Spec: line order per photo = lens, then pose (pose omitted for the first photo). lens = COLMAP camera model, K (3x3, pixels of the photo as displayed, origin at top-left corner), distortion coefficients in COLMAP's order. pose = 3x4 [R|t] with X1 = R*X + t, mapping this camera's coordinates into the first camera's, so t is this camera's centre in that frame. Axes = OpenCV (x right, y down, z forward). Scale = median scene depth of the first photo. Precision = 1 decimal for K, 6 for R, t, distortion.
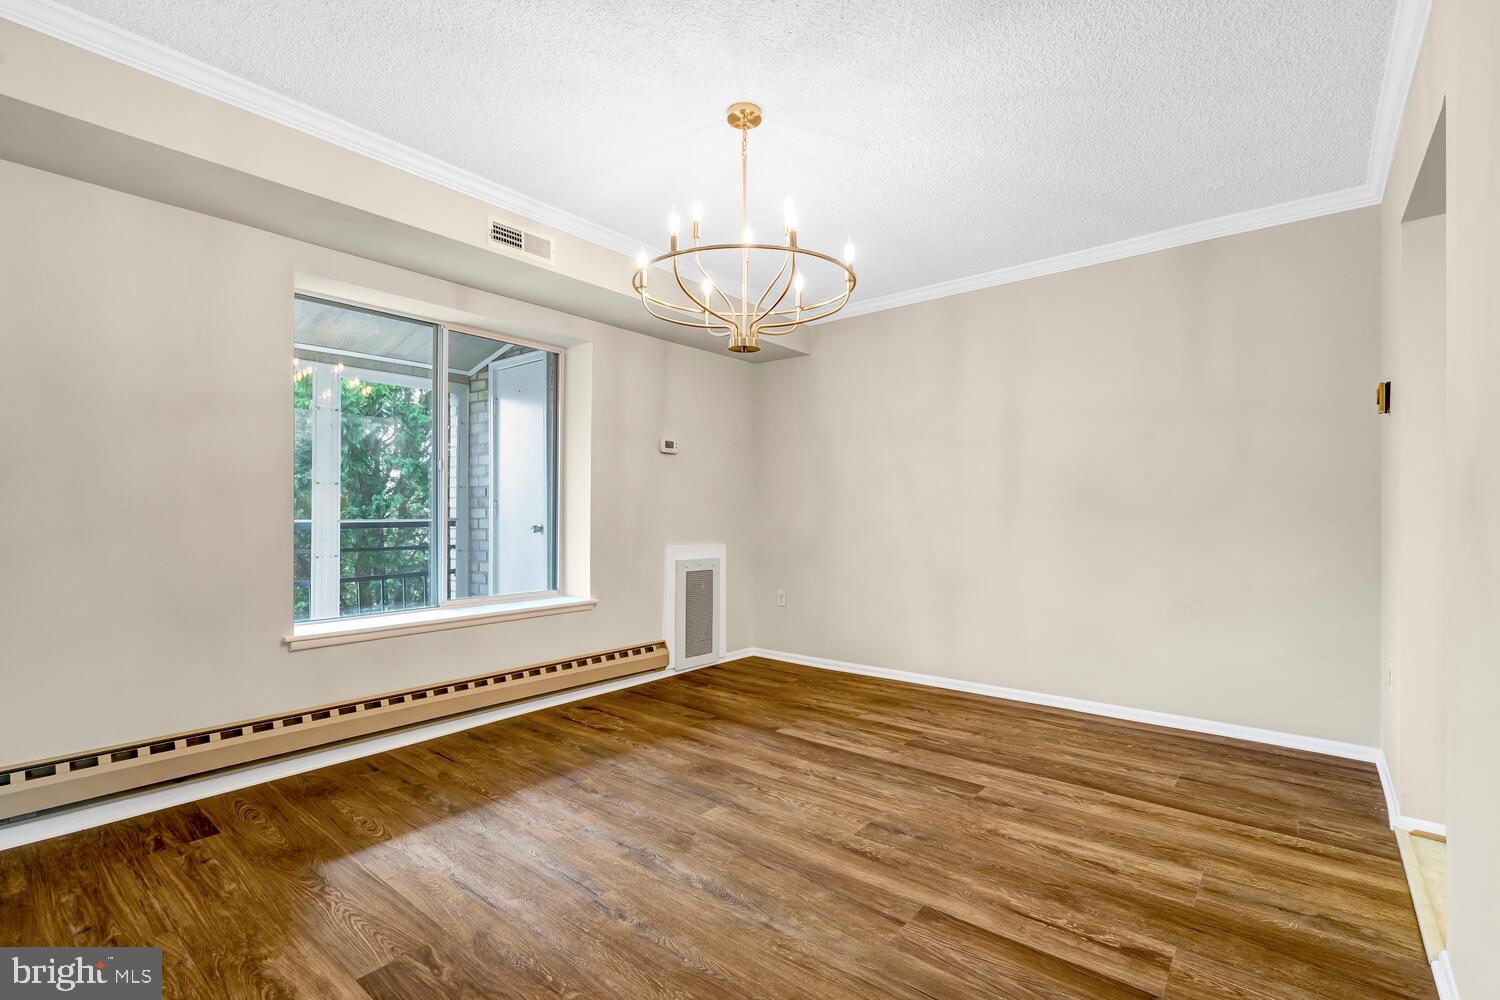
lens RADIAL K [[697.3, 0, 742.0], [0, 697.3, 496.4], [0, 0, 1]] dist [0.002833, -0.001667]
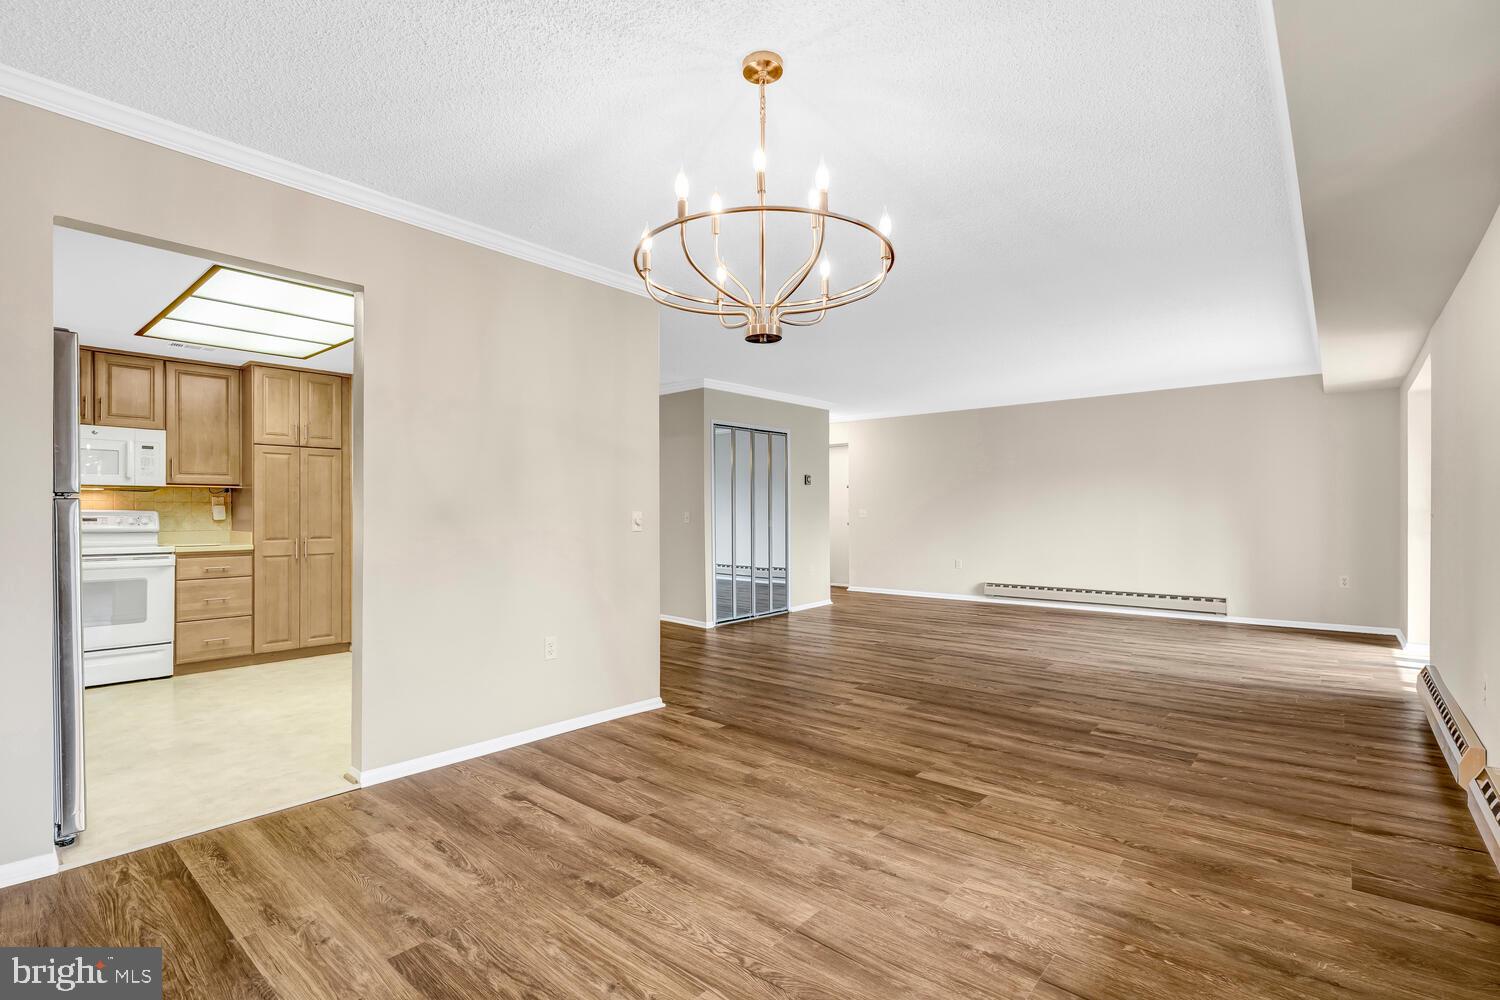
lens RADIAL K [[697.3, 0, 752.6], [0, 697.3, 512.3], [0, 0, 1]] dist [0.002833, -0.001667]
pose [[-0.999989, -0.000031, 0.004731, 0.011616], [-0.000132, 0.999772, -0.021371, 0.019430], [-0.004730, -0.021371, -0.999760, 1.660167]]
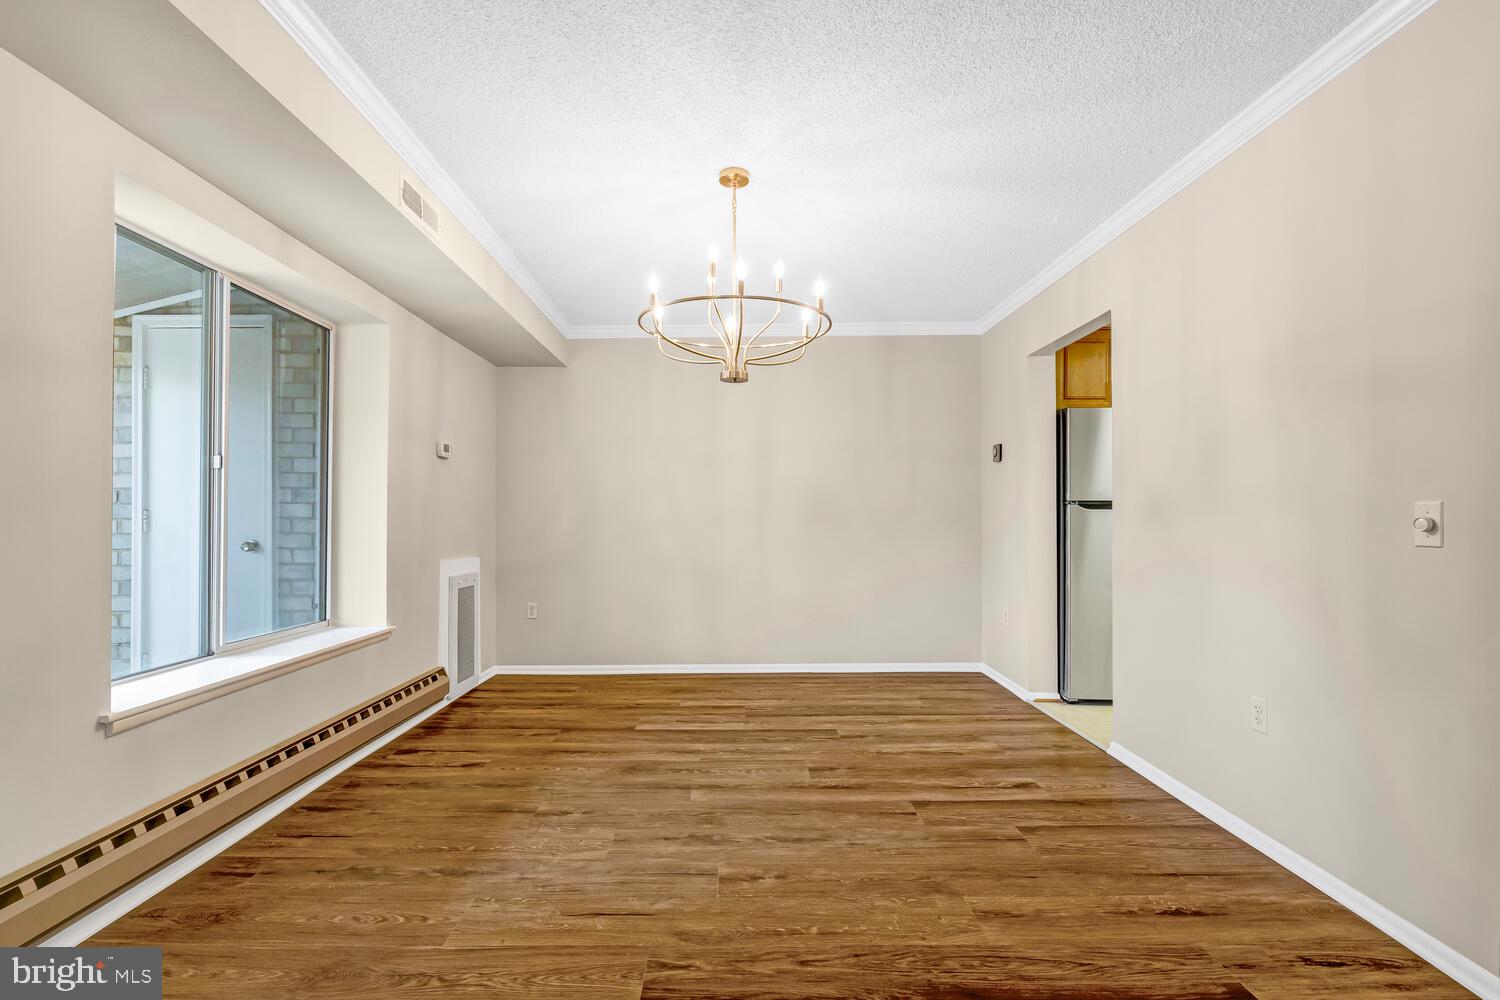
lens RADIAL K [[697.3, 0, 749.3], [0, 697.3, 512.7], [0, 0, 1]] dist [0.002833, -0.001667]
pose [[0.759042, 0.005204, 0.651021, -0.650840], [-0.011183, 0.999925, 0.005046, -0.002477], [-0.650946, -0.011111, 0.759043, 0.101387]]
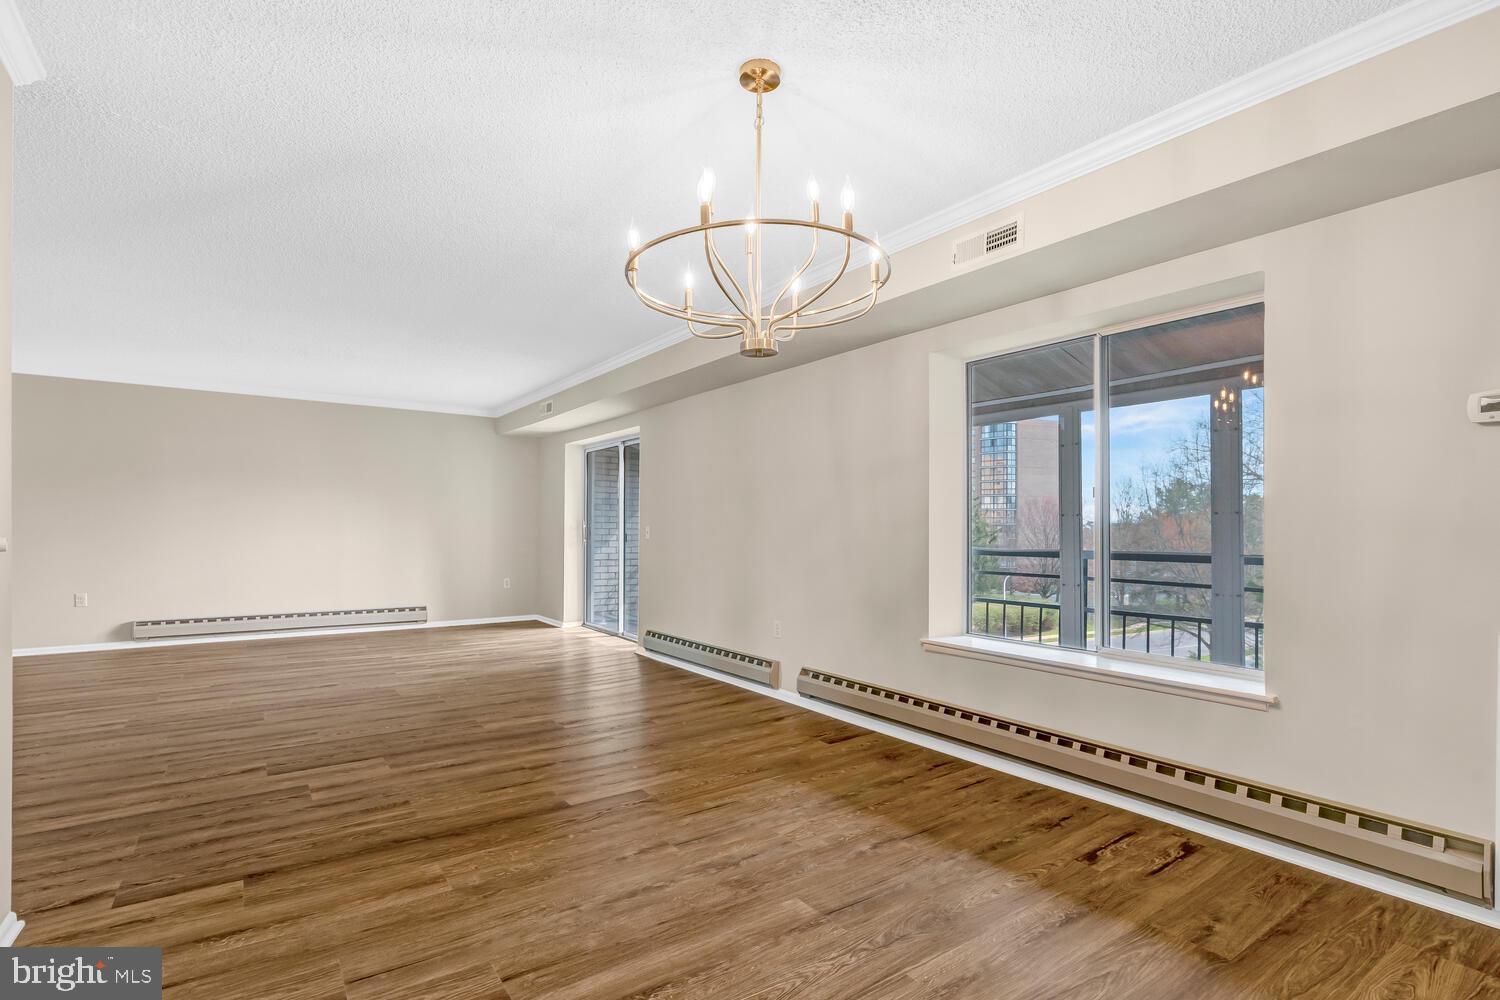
lens RADIAL K [[697.3, 0, 747.8], [0, 697.3, 533.3], [0, 0, 1]] dist [0.002833, -0.001667]
pose [[-0.256577, -0.000163, -0.966524, 0.730905], [0.012115, 0.999921, -0.003384, 0.004834], [0.966448, -0.012578, -0.256555, 1.076370]]
